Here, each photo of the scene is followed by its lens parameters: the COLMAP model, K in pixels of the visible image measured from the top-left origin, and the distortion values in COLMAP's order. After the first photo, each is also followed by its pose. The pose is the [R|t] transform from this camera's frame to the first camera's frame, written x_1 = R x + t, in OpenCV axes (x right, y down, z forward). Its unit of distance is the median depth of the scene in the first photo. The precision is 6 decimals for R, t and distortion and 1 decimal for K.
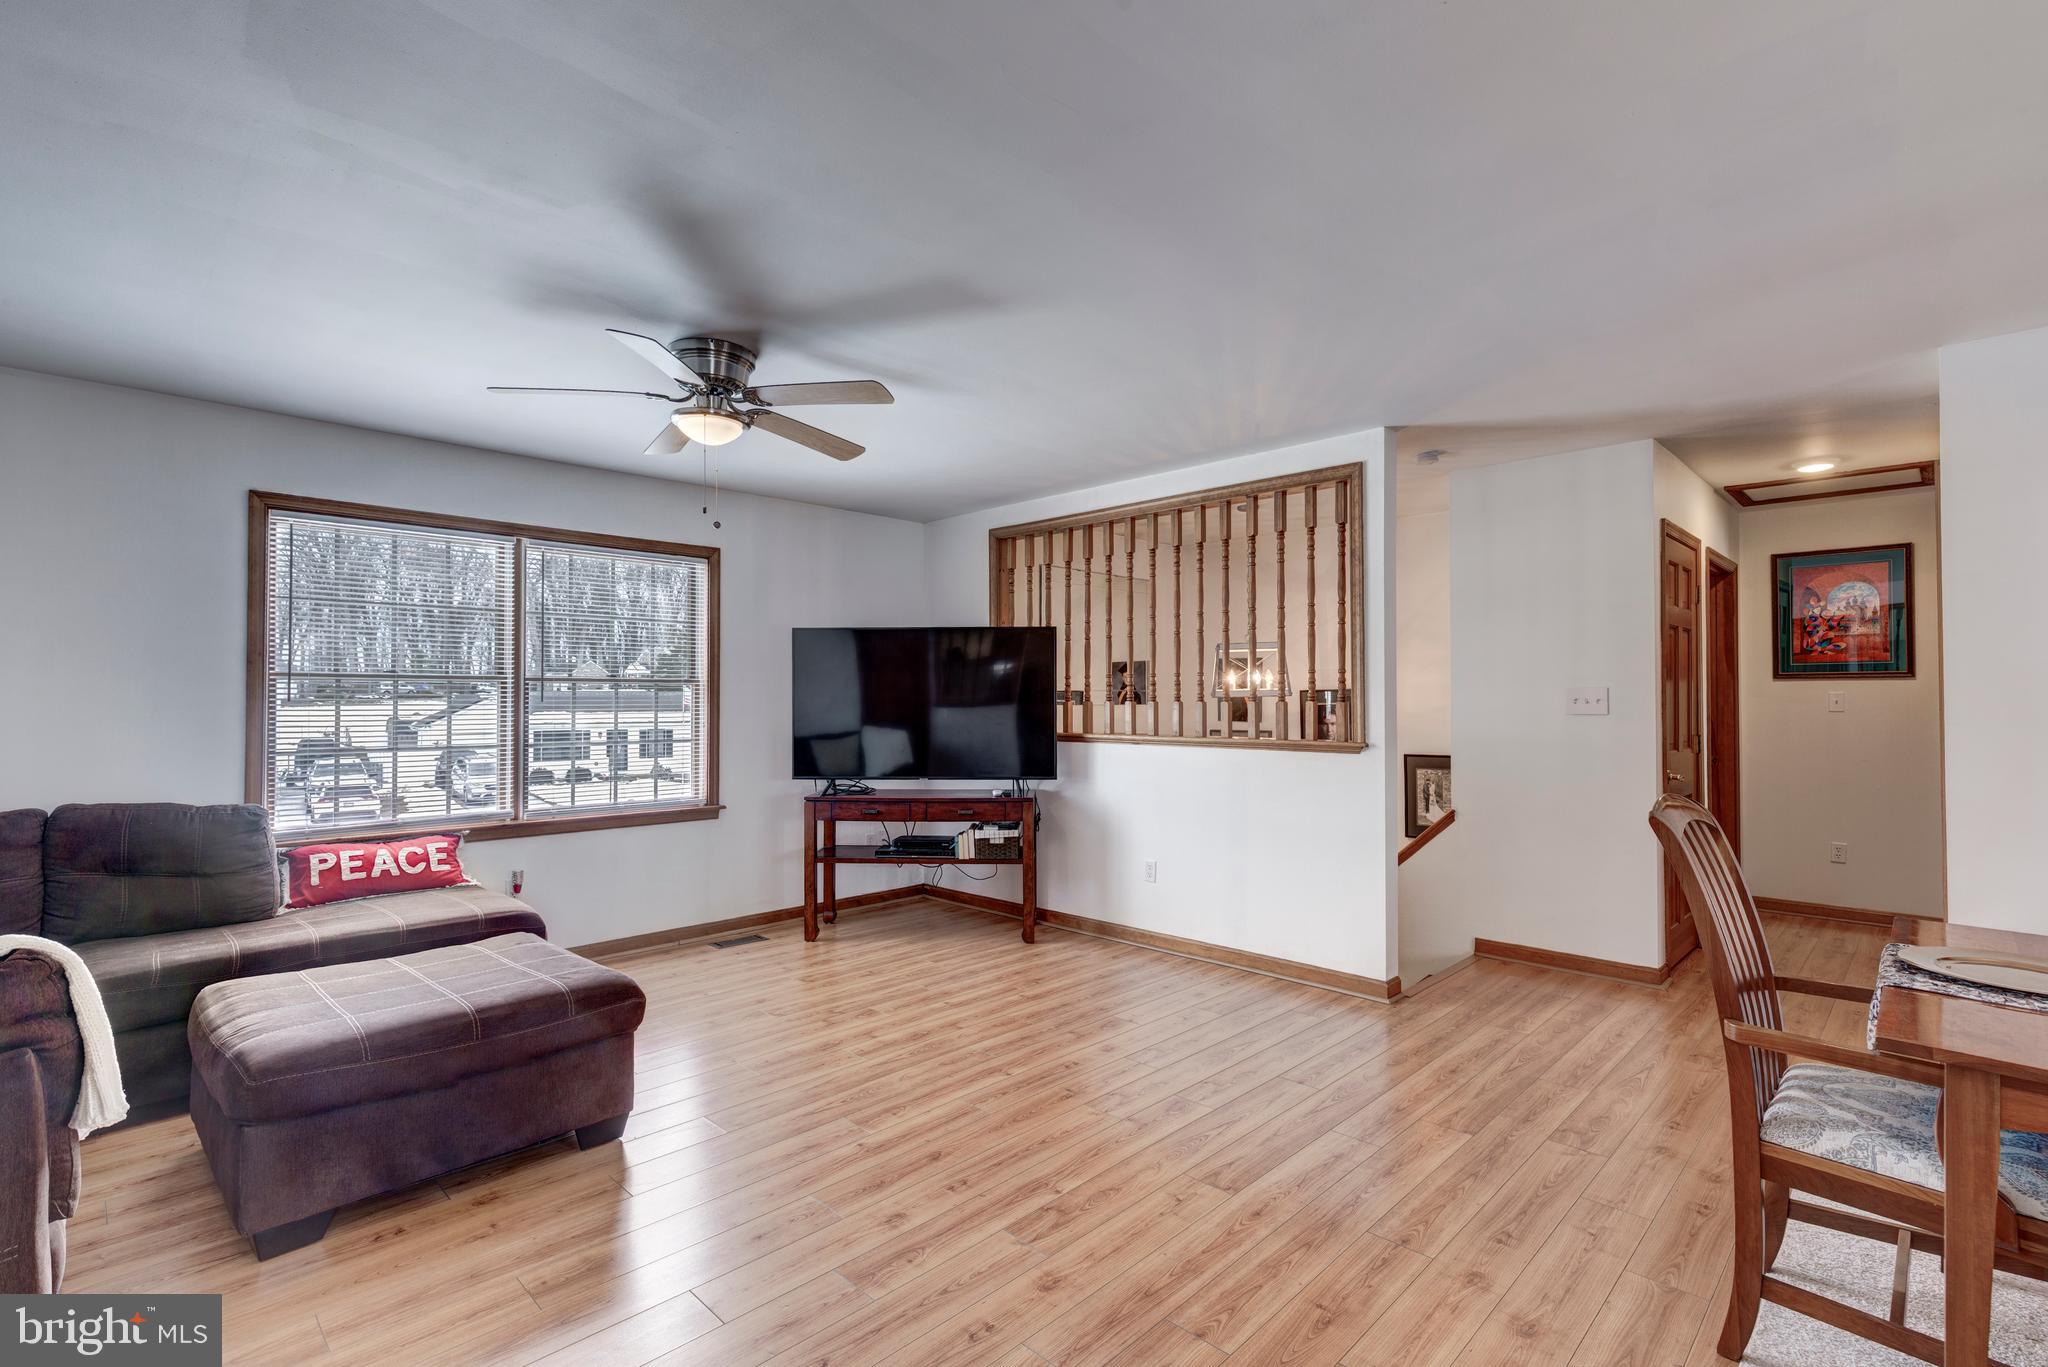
lens RADIAL K [[937.8, 0, 1014.7], [0, 937.8, 679.6], [0, 0, 1]] dist [0.004236, -0.002718]
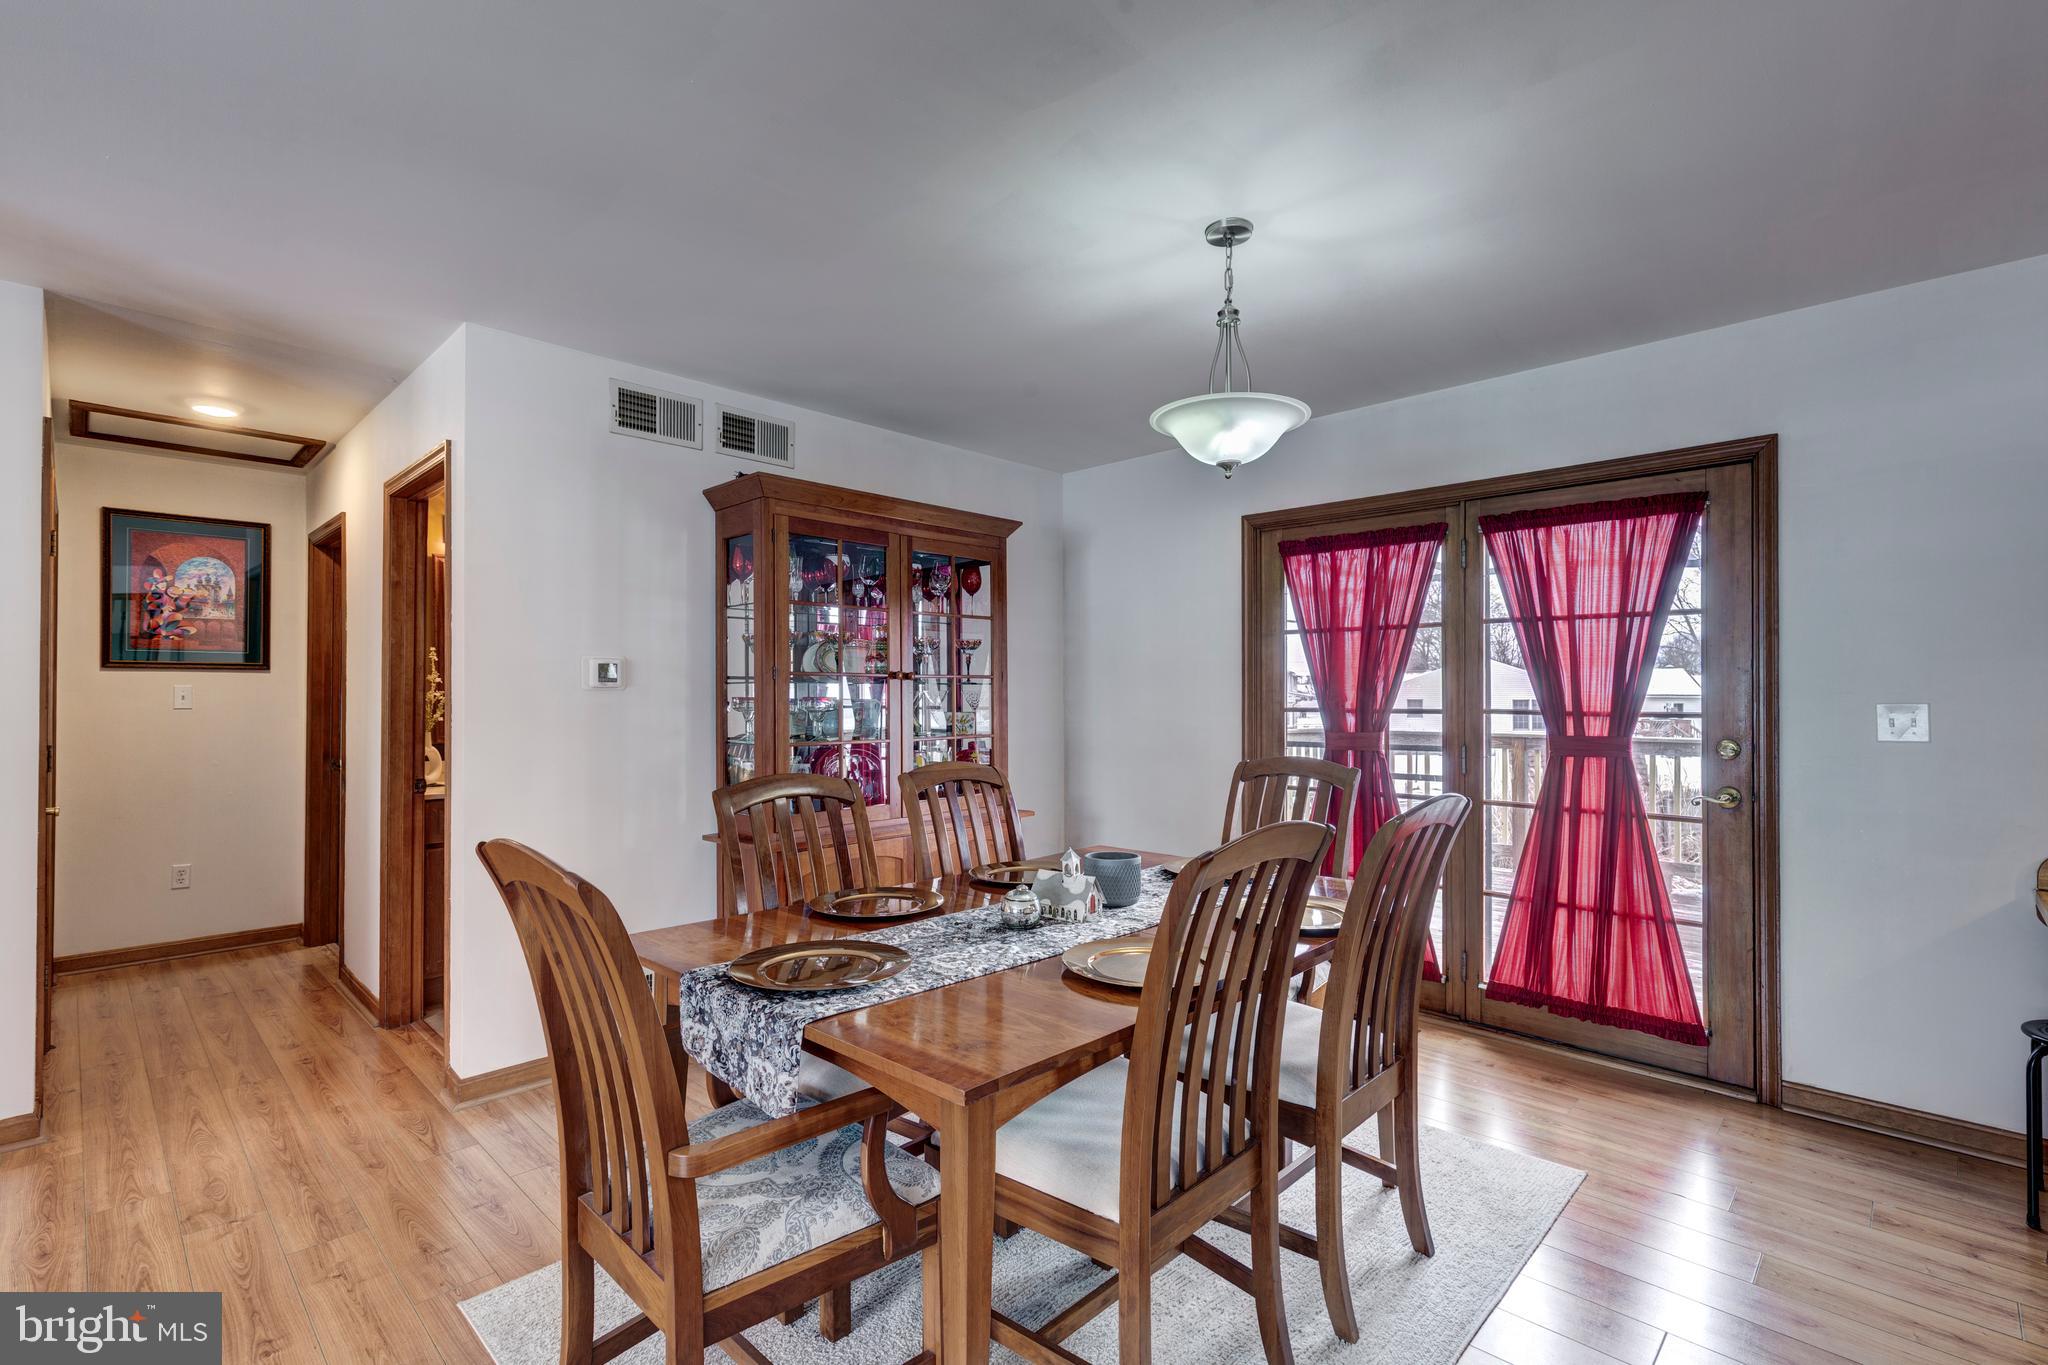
lens RADIAL K [[937.8, 0, 1026.0], [0, 937.8, 686.4], [0, 0, 1]] dist [0.004236, -0.002718]
pose [[-0.017061, 0.010751, 0.999797, 0.026052], [-0.018566, 0.999766, -0.011068, 0.010390], [-0.999682, -0.018751, -0.016857, 0.292687]]
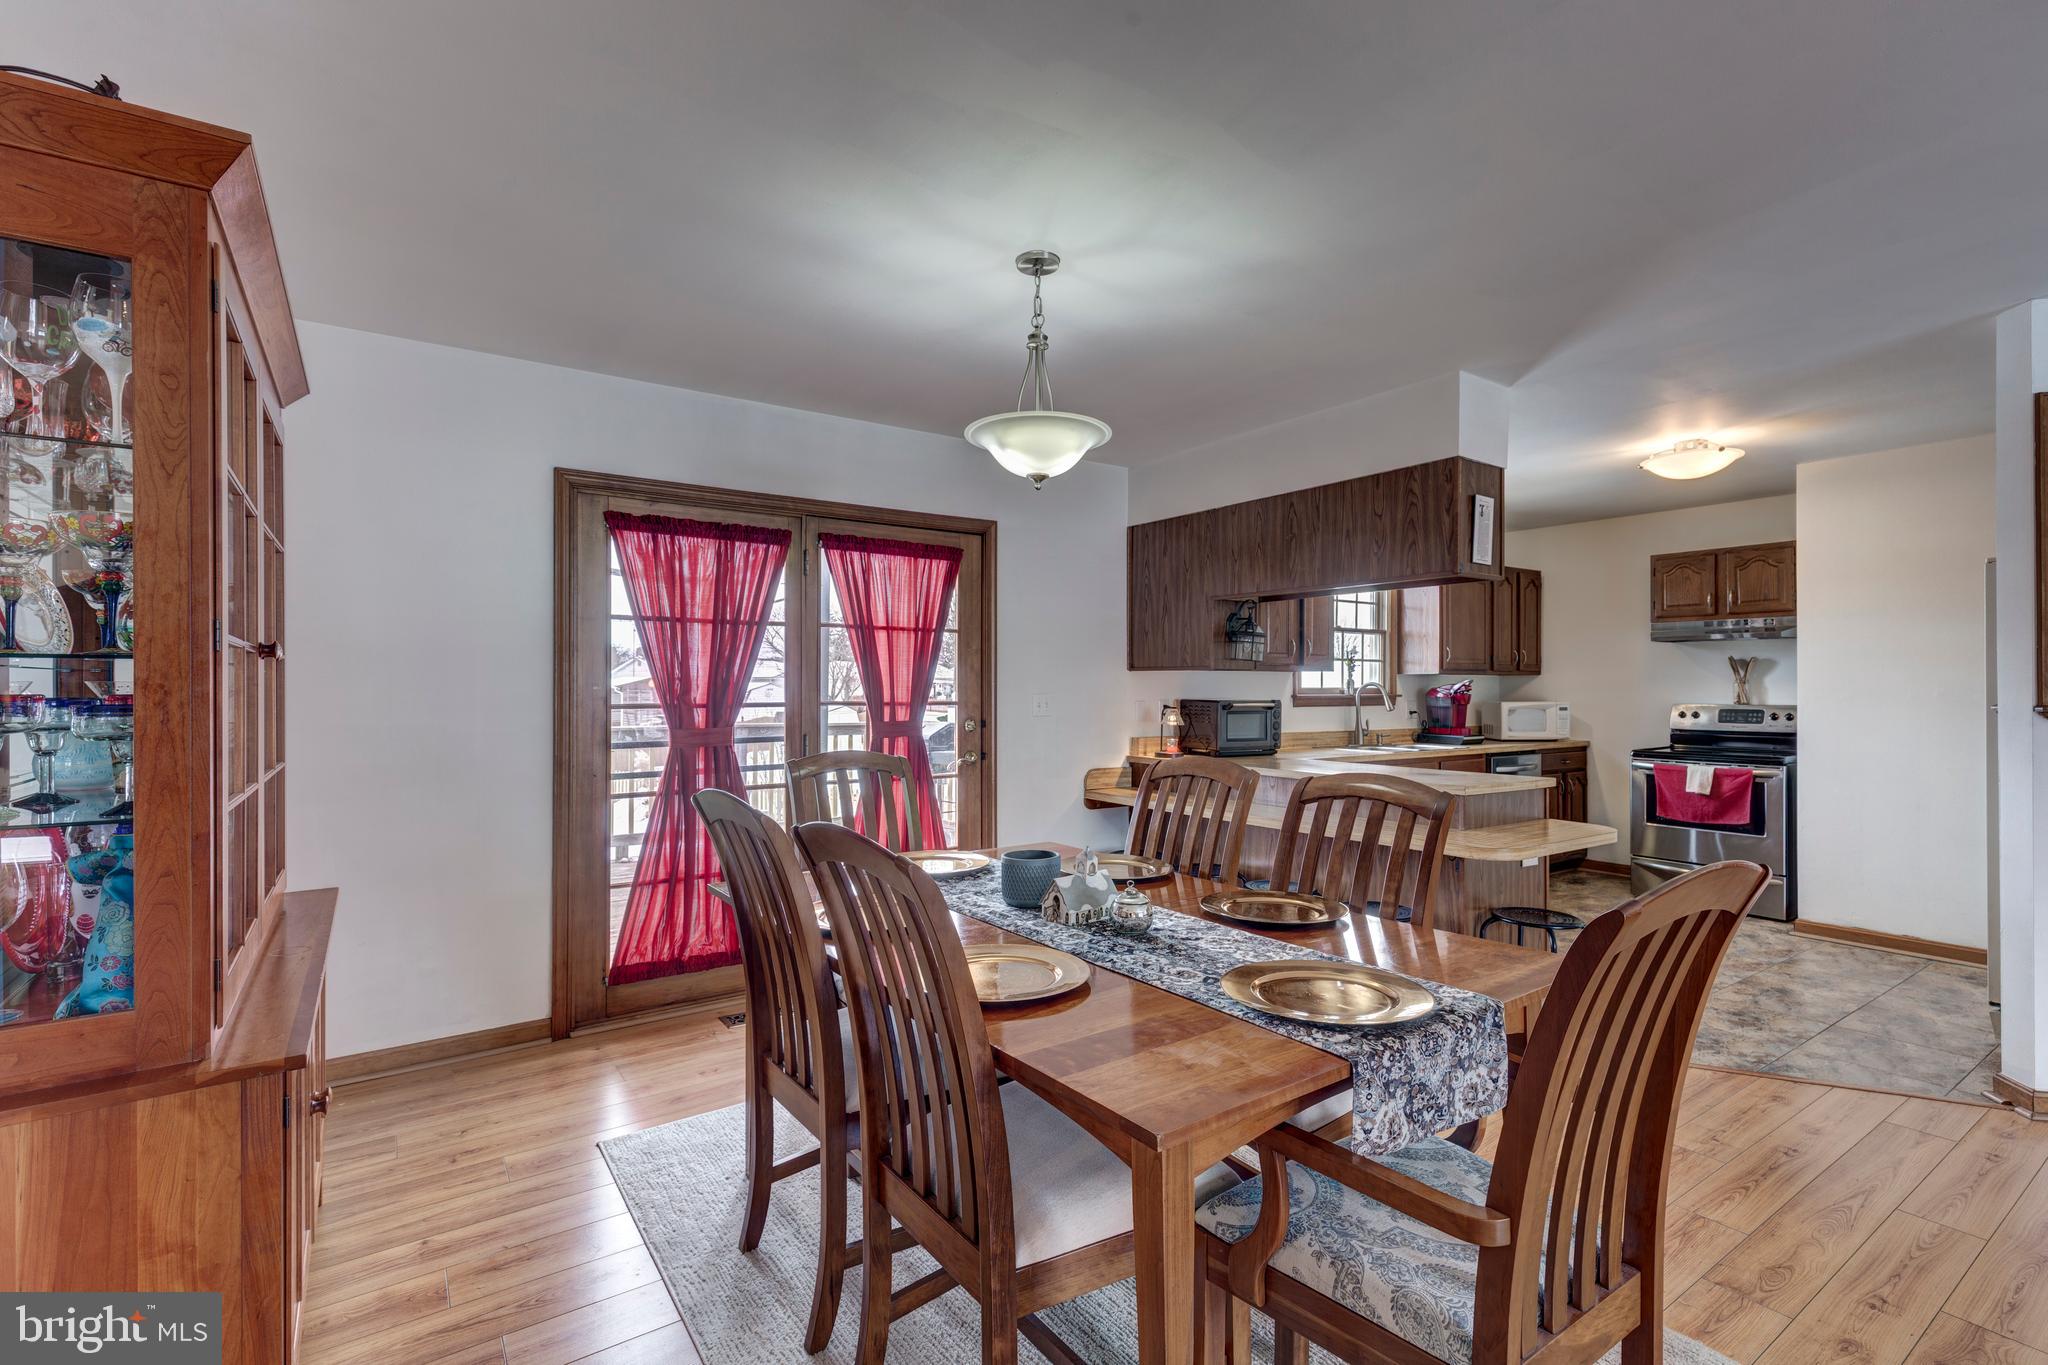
lens RADIAL K [[937.8, 0, 1013.9], [0, 937.8, 681.5], [0, 0, 1]] dist [0.004236, -0.002718]
pose [[-0.984671, 0.002001, 0.174410, 0.447870], [-0.002030, 0.999735, -0.022930, 0.014343], [-0.174410, -0.022933, -0.984406, 0.722475]]
